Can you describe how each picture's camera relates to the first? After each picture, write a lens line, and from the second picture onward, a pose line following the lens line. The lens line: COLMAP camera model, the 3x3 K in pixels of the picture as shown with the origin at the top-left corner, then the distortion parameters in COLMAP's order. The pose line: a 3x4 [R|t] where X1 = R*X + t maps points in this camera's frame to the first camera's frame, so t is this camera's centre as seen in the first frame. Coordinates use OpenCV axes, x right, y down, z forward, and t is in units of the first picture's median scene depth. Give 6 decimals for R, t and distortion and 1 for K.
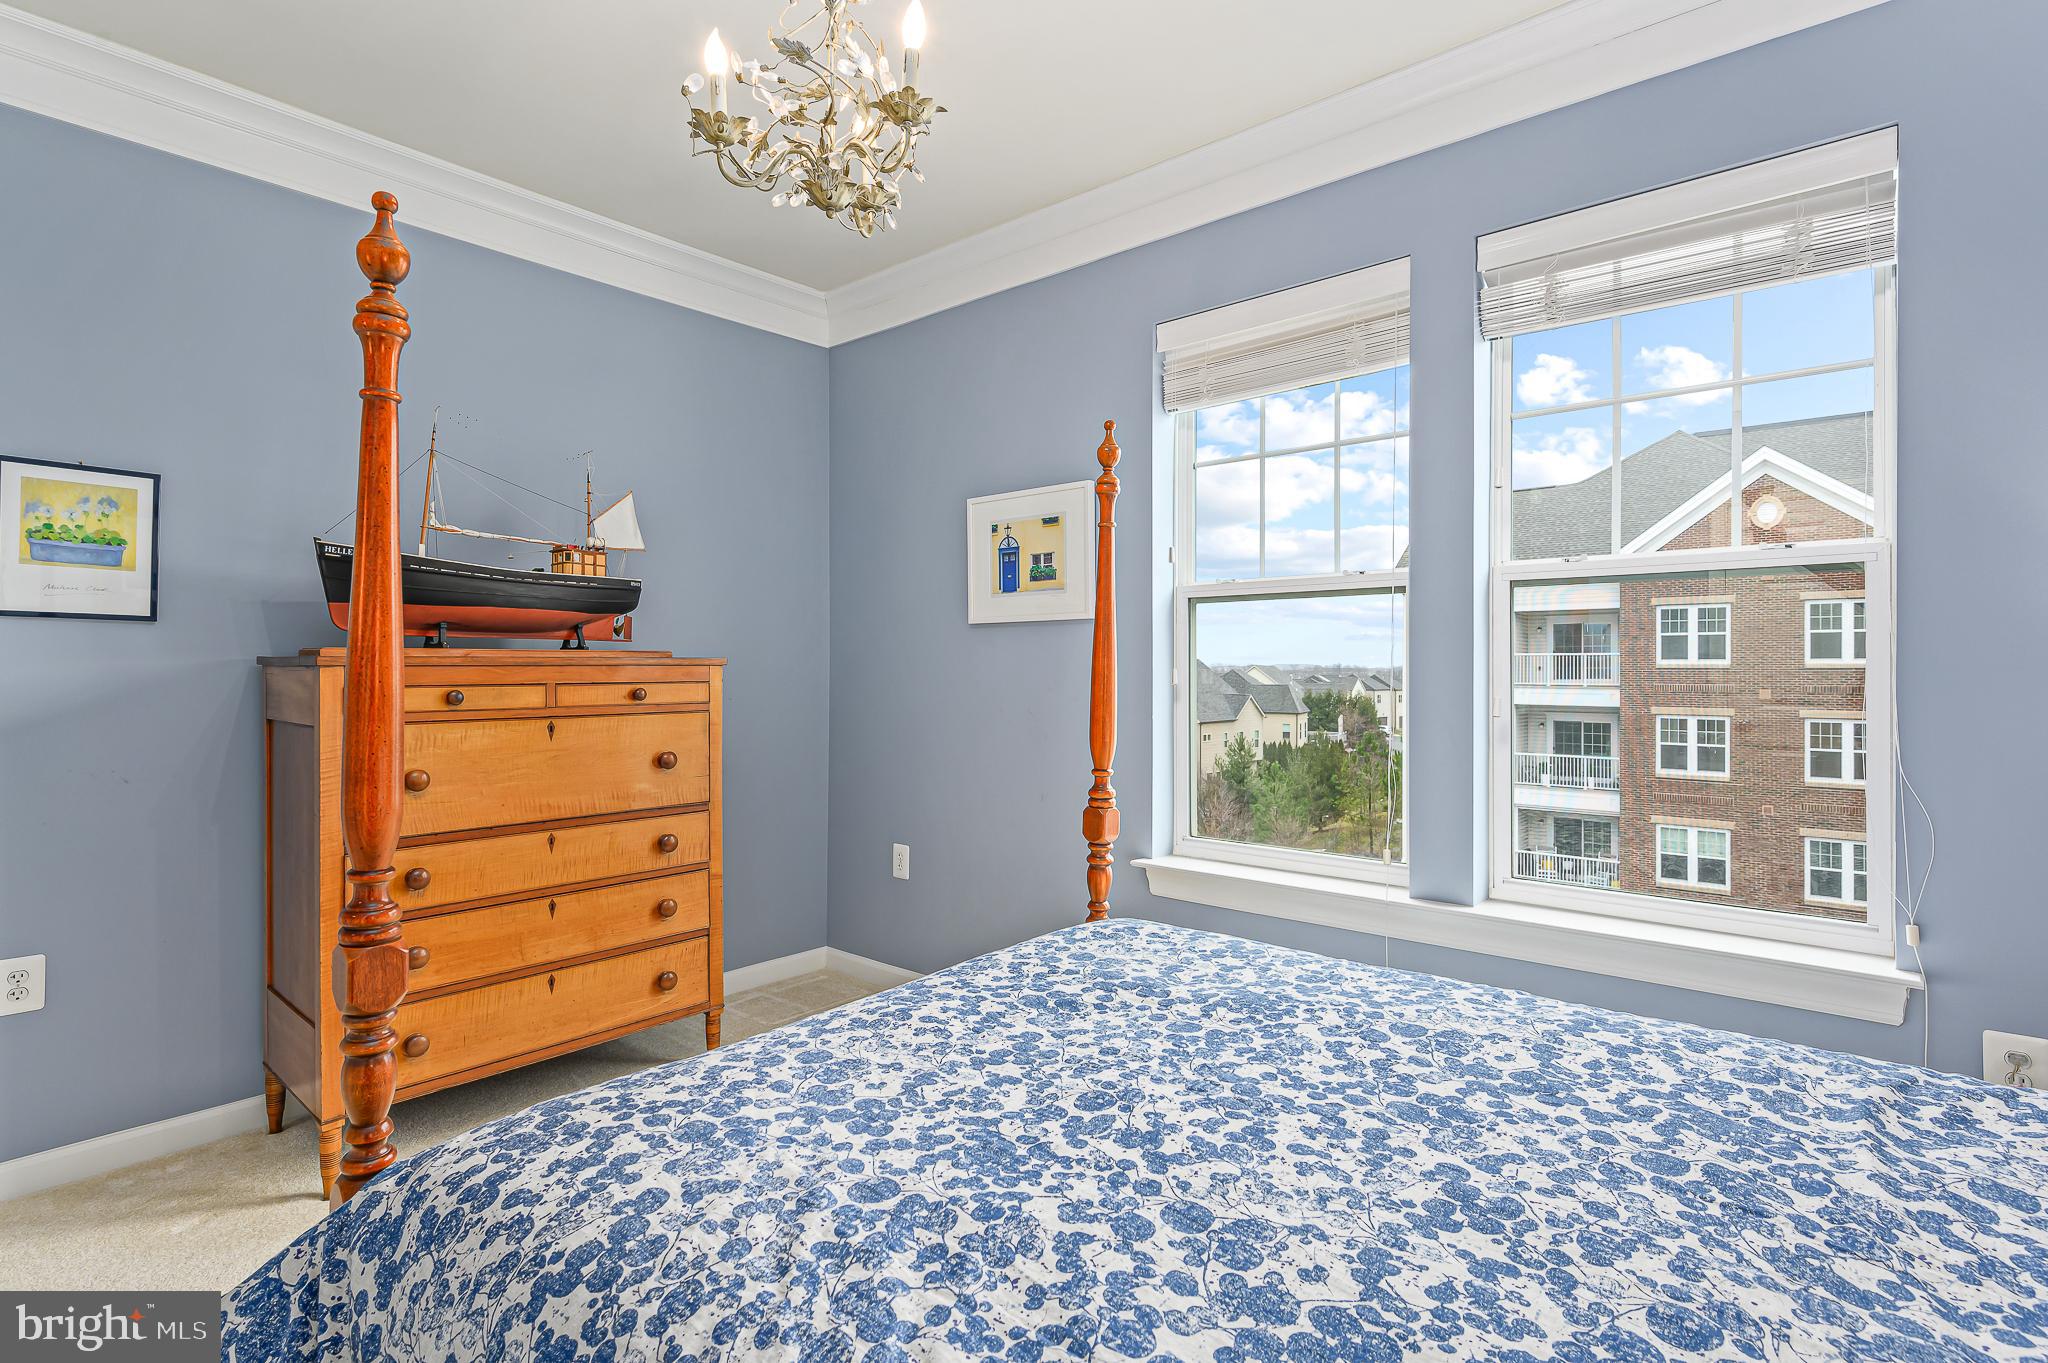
lens RADIAL K [[992.3, 0, 965.2], [0, 992.3, 668.6], [0, 0, 1]] dist [-0.001181, -0.000621]
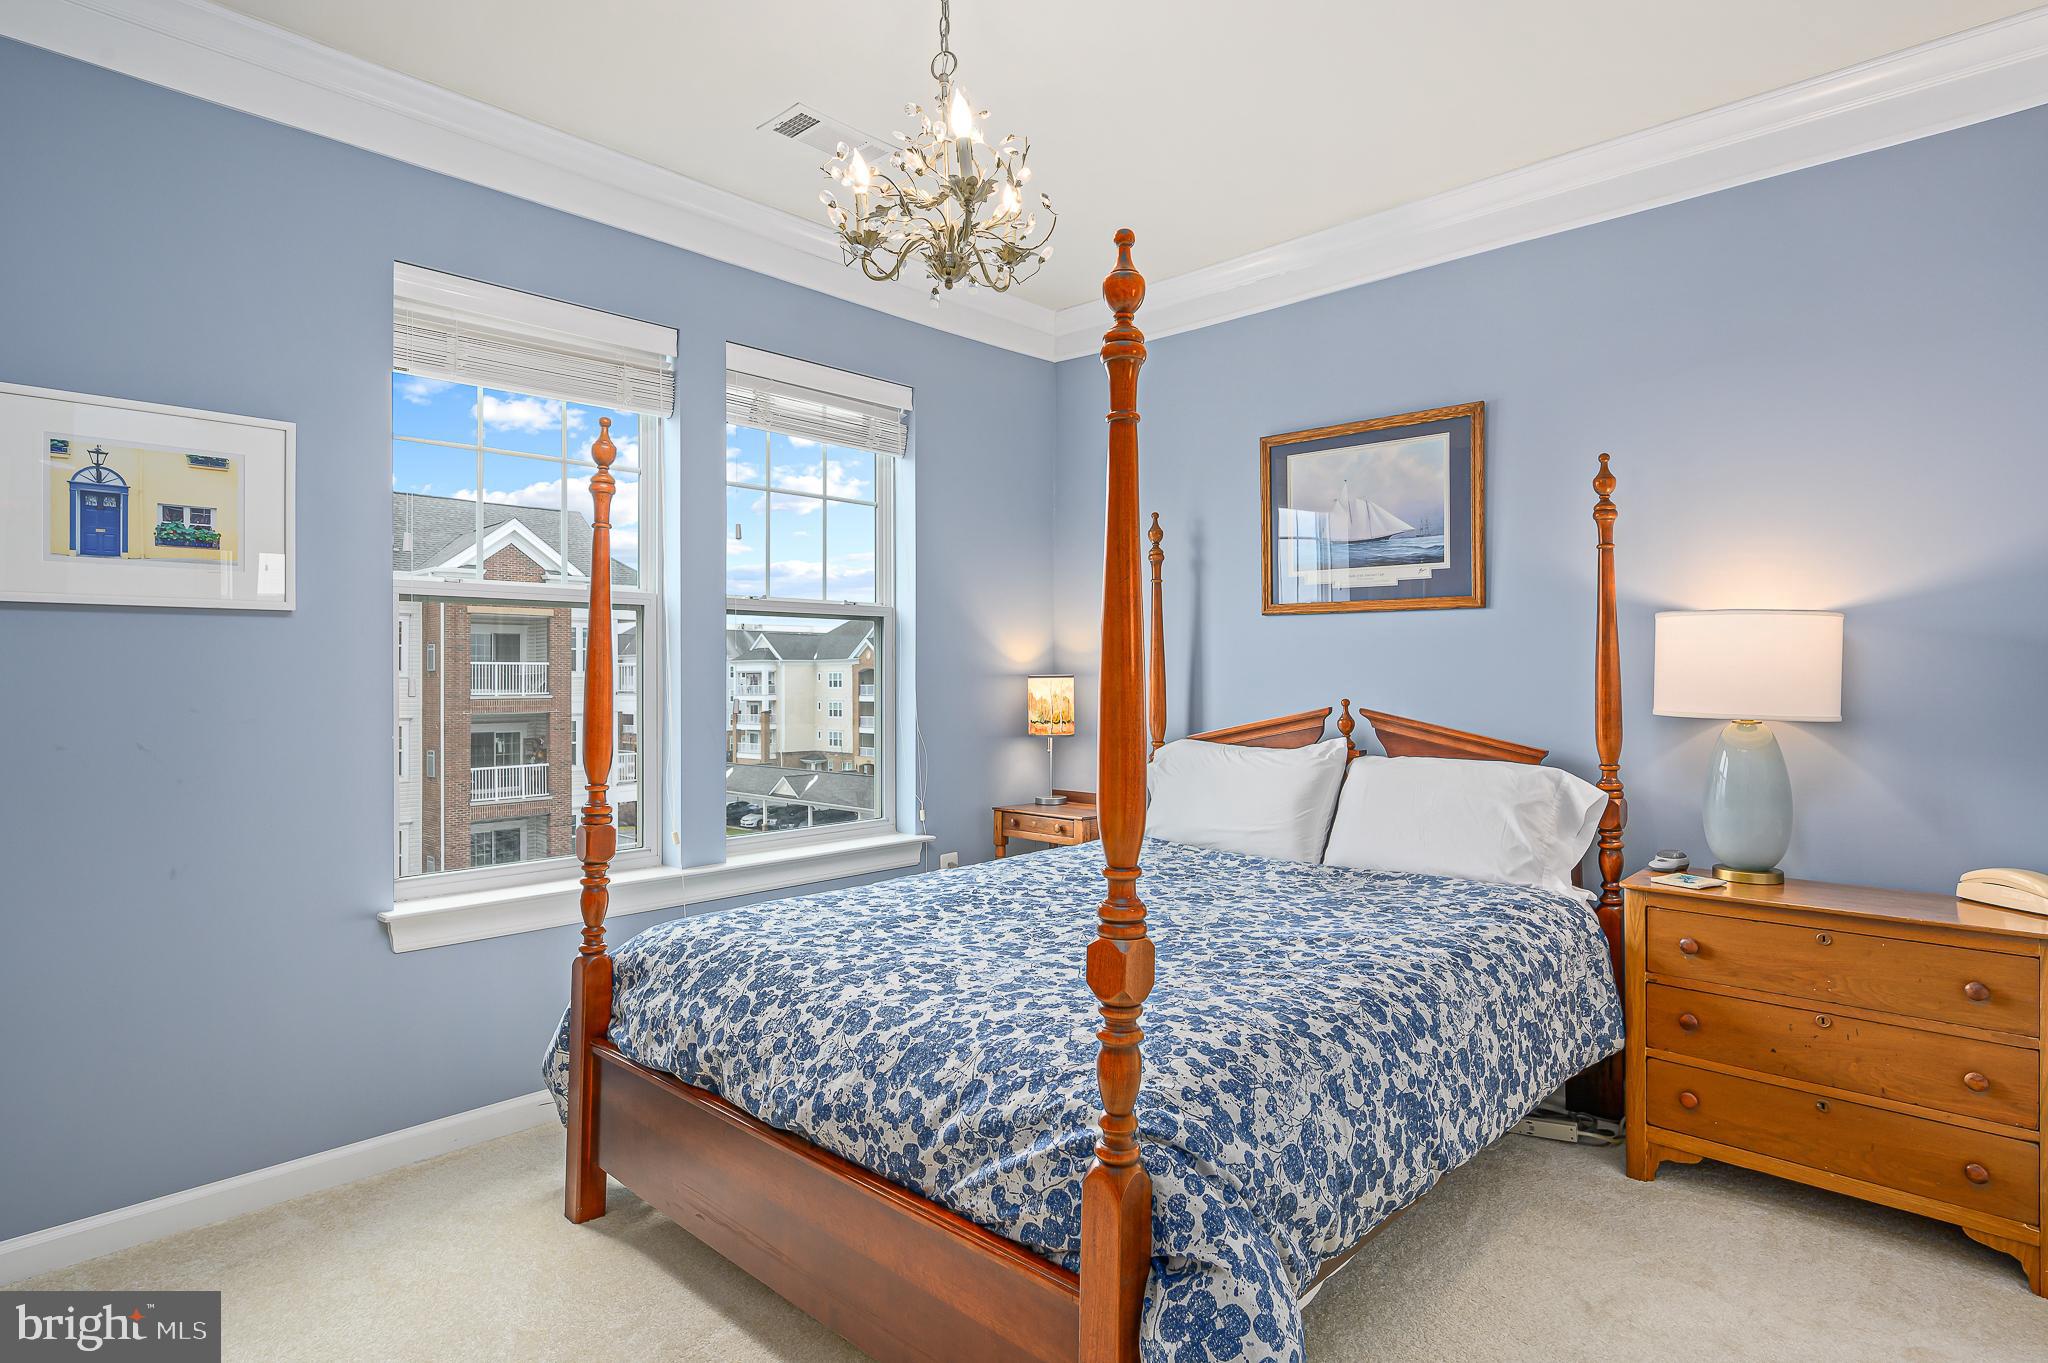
lens RADIAL K [[1094.8, 0, 1097.6], [0, 1094.8, 673.0], [0, 0, 1]] dist [0.002883, 0.000110]
pose [[-0.014143, 0.001444, 0.999899, -1.948208], [0.003668, 0.999992, -0.001393, -0.001679], [-0.999893, 0.003648, -0.014149, 1.154894]]
